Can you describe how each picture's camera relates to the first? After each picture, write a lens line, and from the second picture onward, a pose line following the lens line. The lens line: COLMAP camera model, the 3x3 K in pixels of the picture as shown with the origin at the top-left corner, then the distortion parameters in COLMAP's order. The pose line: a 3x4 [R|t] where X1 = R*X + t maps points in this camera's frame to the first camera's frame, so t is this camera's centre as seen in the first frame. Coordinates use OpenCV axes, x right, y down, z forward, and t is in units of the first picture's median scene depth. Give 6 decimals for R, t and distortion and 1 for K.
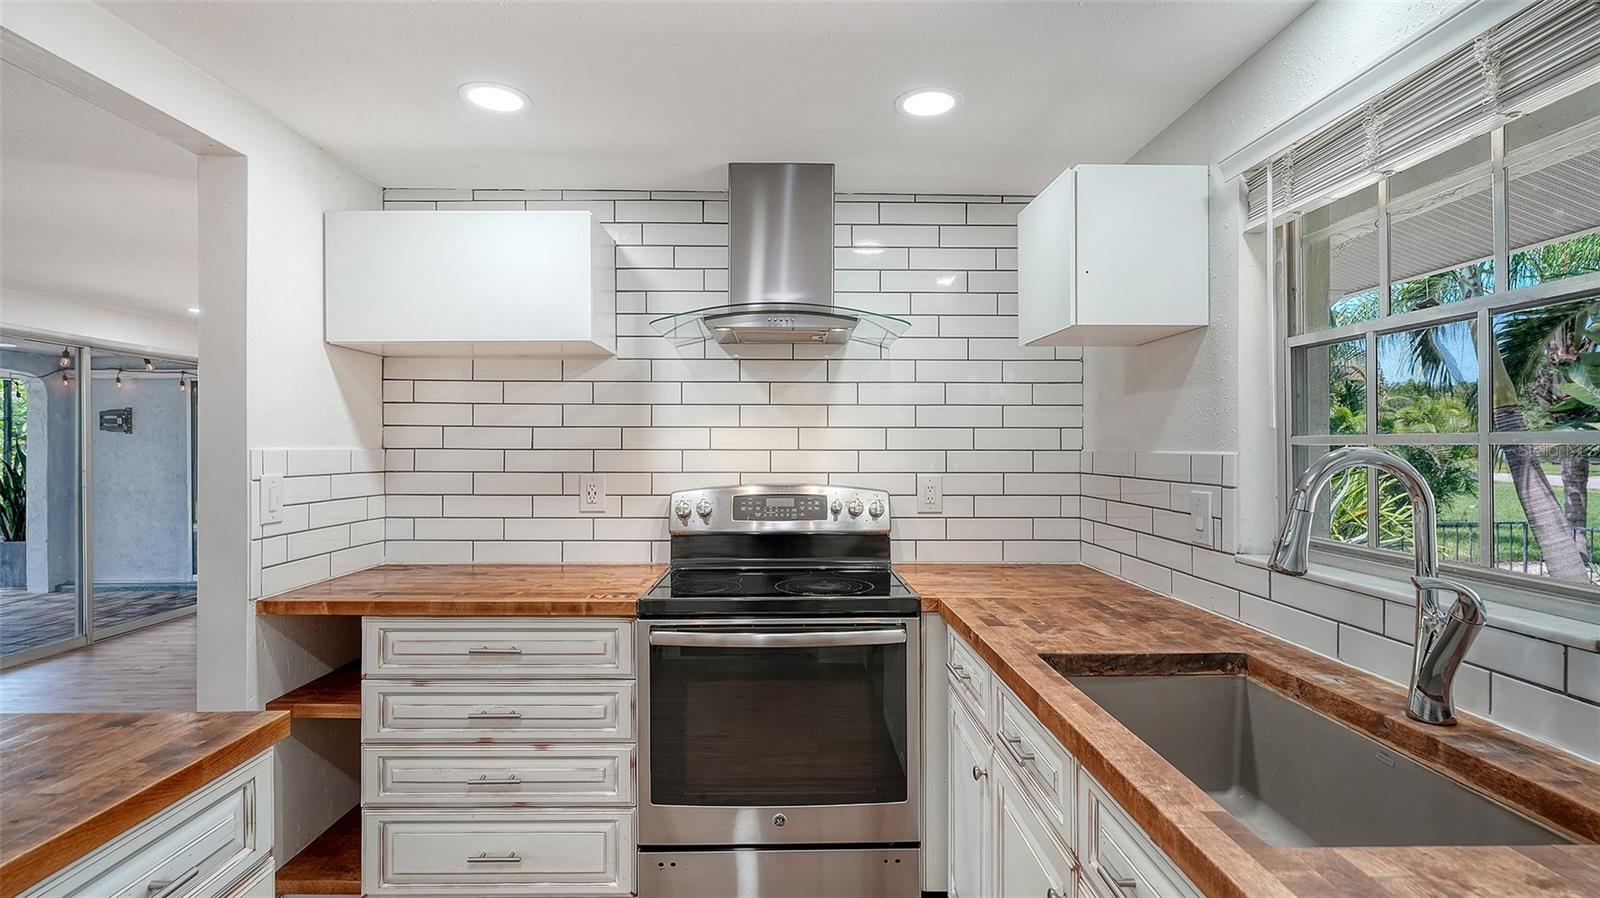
lens RADIAL K [[781.8, 0, 823.6], [0, 781.8, 434.9], [0, 0, 1]] dist [0.013002, -0.000723]
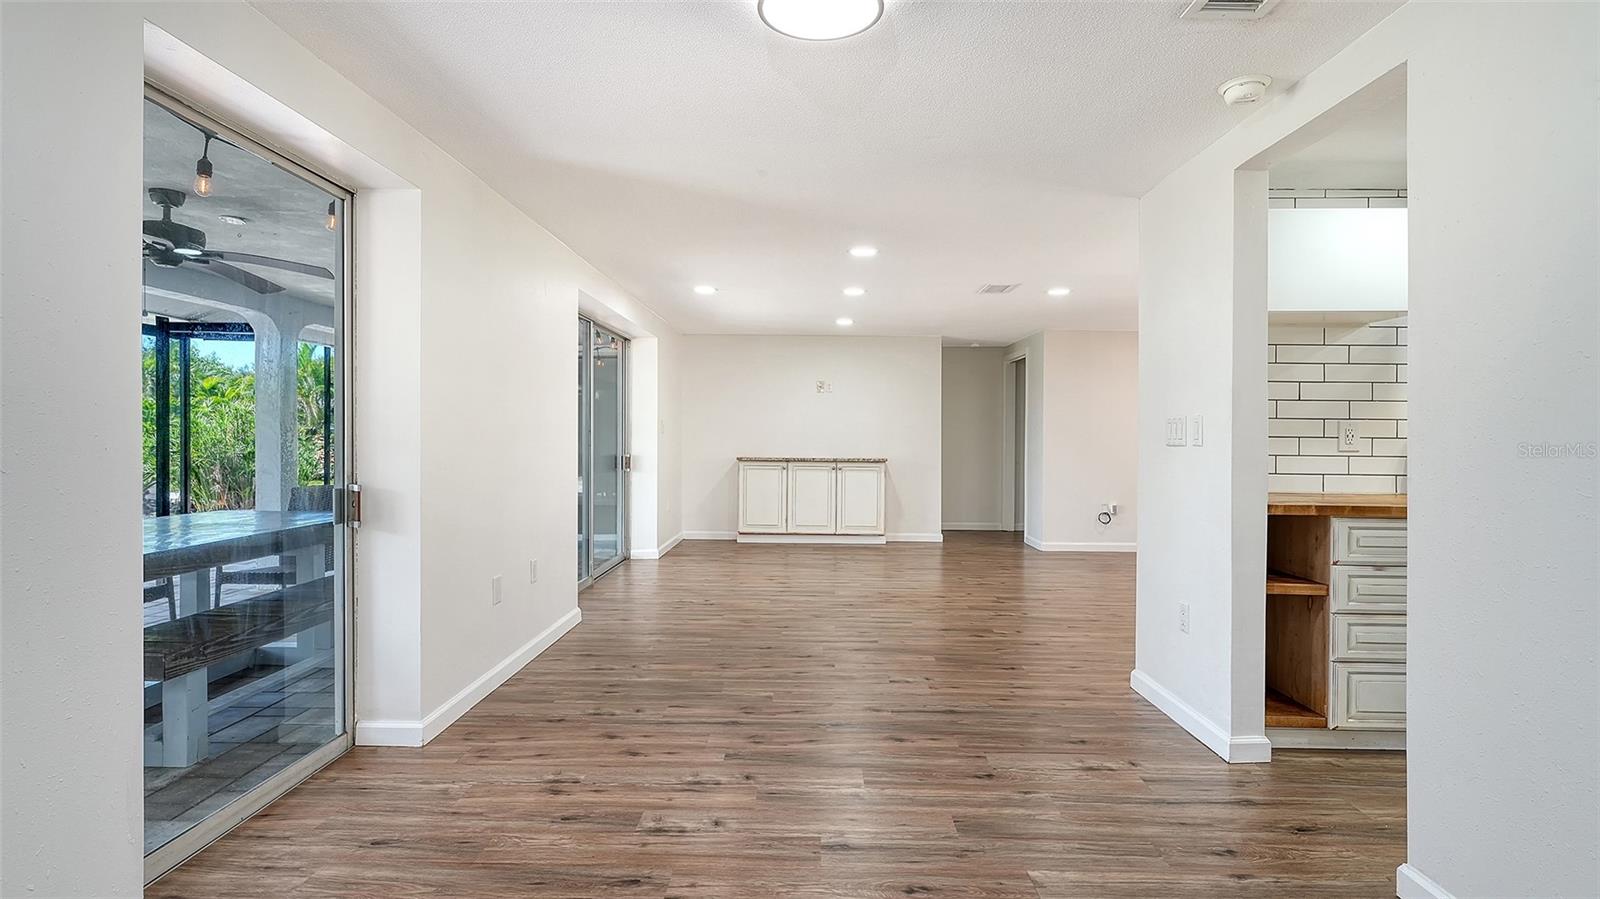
lens RADIAL K [[795.4, 0, 798.1], [0, 795.4, 437.0], [0, 0, 1]] dist [0.005370, 0.000887]
pose [[0.998551, 0.007233, -0.053324, -1.092012], [-0.006288, 0.999821, 0.017861, 0.058936], [0.053444, -0.017500, 0.998418, -0.298175]]
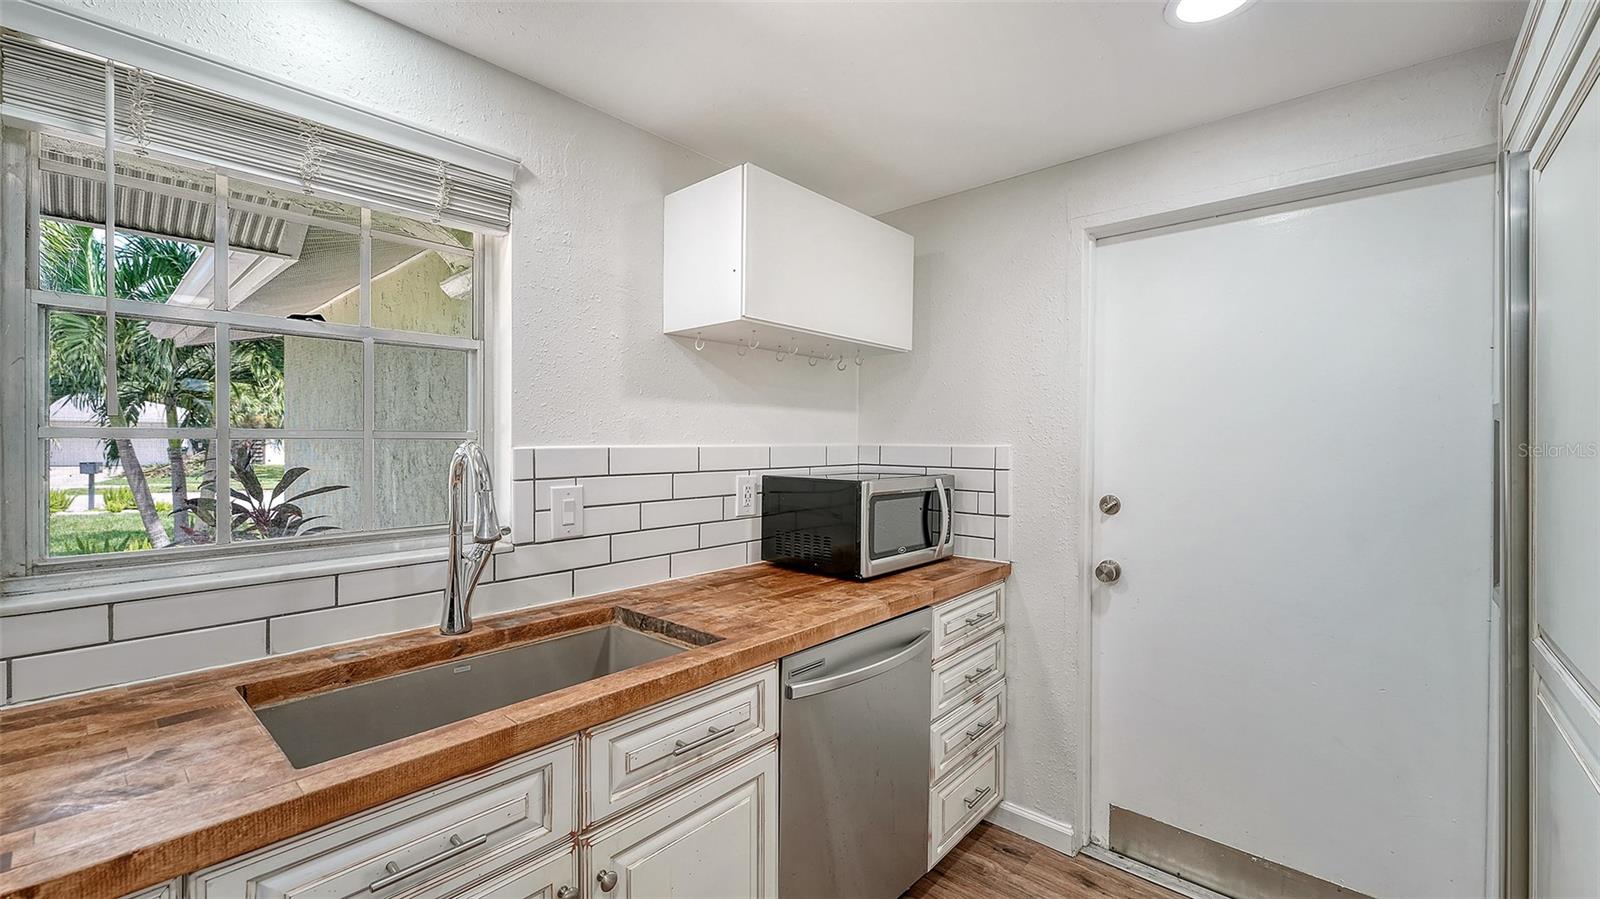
lens RADIAL K [[652.8, 0, 796.3], [0, 652.8, 440.7], [0, 0, 1]] dist [-0.009876, 0.000927]
pose [[-0.727456, -0.002932, 0.686148, -0.215110], [-0.013695, 0.999854, -0.010247, 0.008143], [-0.686018, -0.016851, -0.727390, 0.635730]]
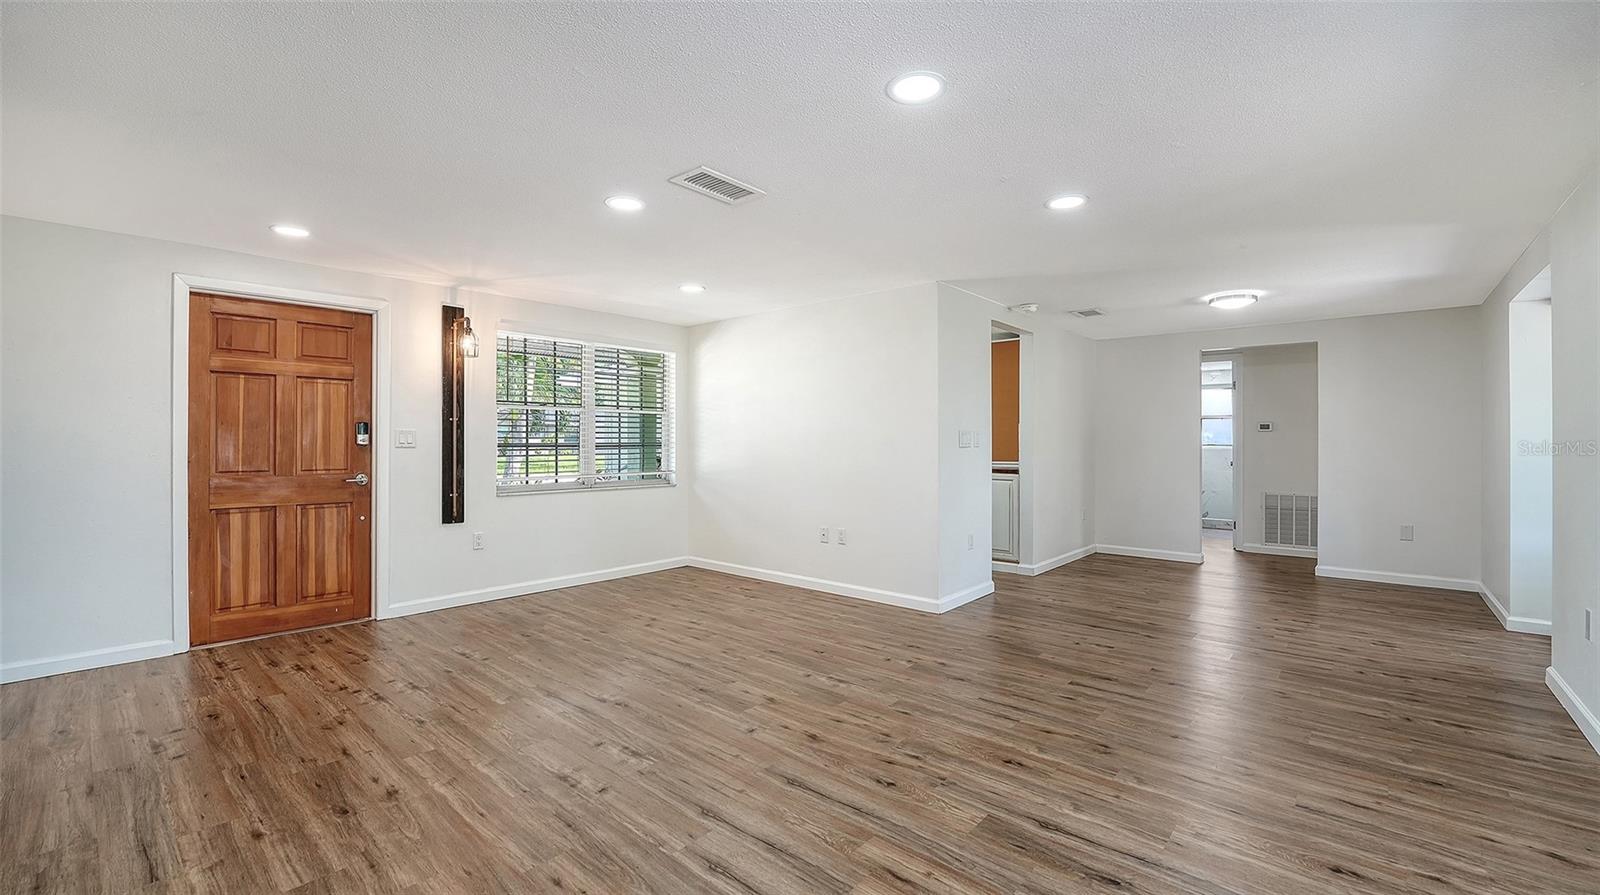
lens RADIAL K [[652.8, 0, 789.3], [0, 652.8, 433.1], [0, 0, 1]] dist [-0.009876, 0.000927]
pose [[-0.722884, 0.001206, 0.690968, -1.454261], [-0.019995, 0.999543, -0.022663, 0.090324], [-0.690680, -0.030199, -0.722530, 2.493186]]
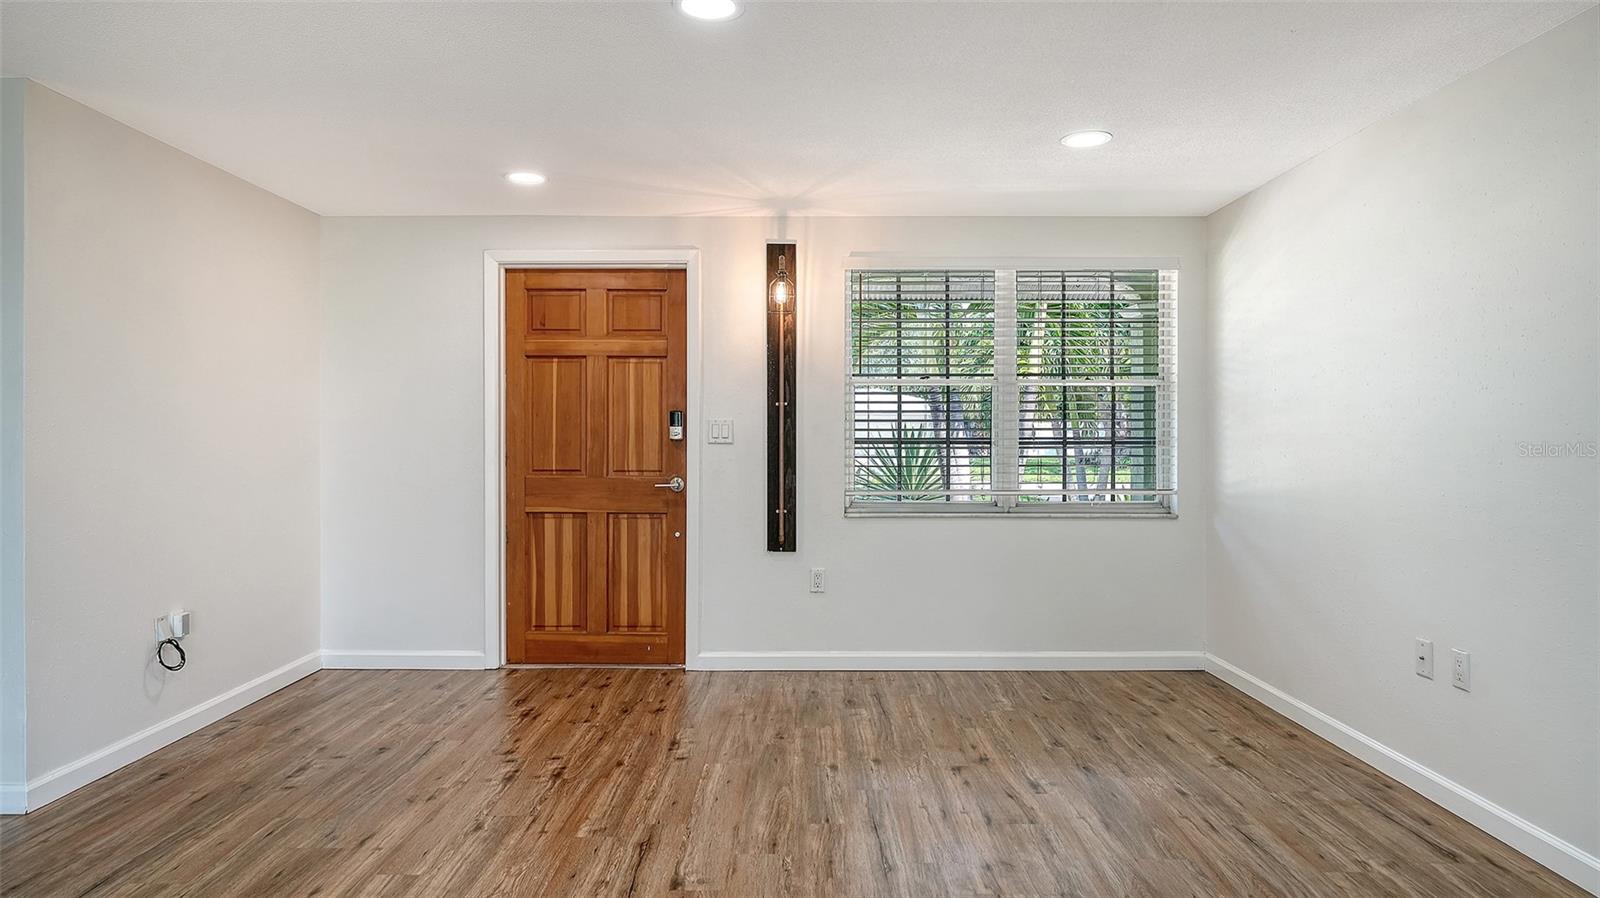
lens RADIAL K [[942.9, 0, 813.0], [0, 942.9, 441.5], [0, 0, 1]] dist [0.002890, -0.000741]
pose [[0.020344, -0.014746, 0.999684, -1.378098], [-0.021006, 0.999664, 0.015173, 0.074629], [-0.999572, -0.021308, 0.020027, 1.779983]]
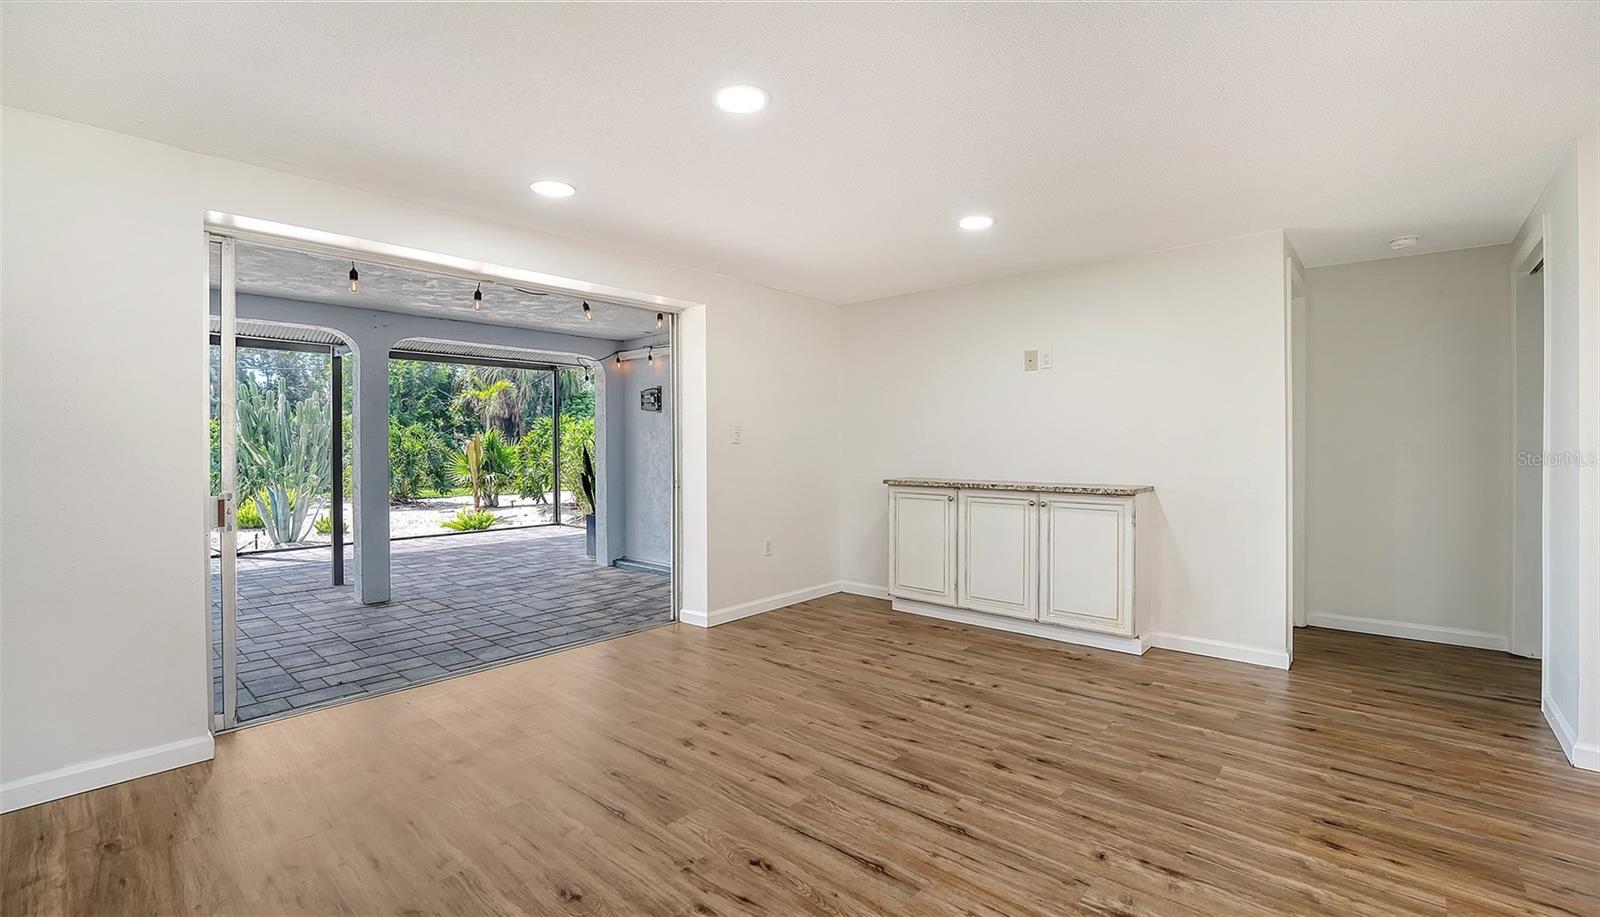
lens RADIAL K [[700.5, 0, 786.5], [0, 700.5, 448.5], [0, 0, 1]] dist [-0.004045, -0.000253]
pose [[0.725312, 0.002013, -0.688418, -0.463124], [0.018379, 0.999583, 0.022288, 0.072934], [0.688175, -0.028818, 0.724972, 1.312425]]
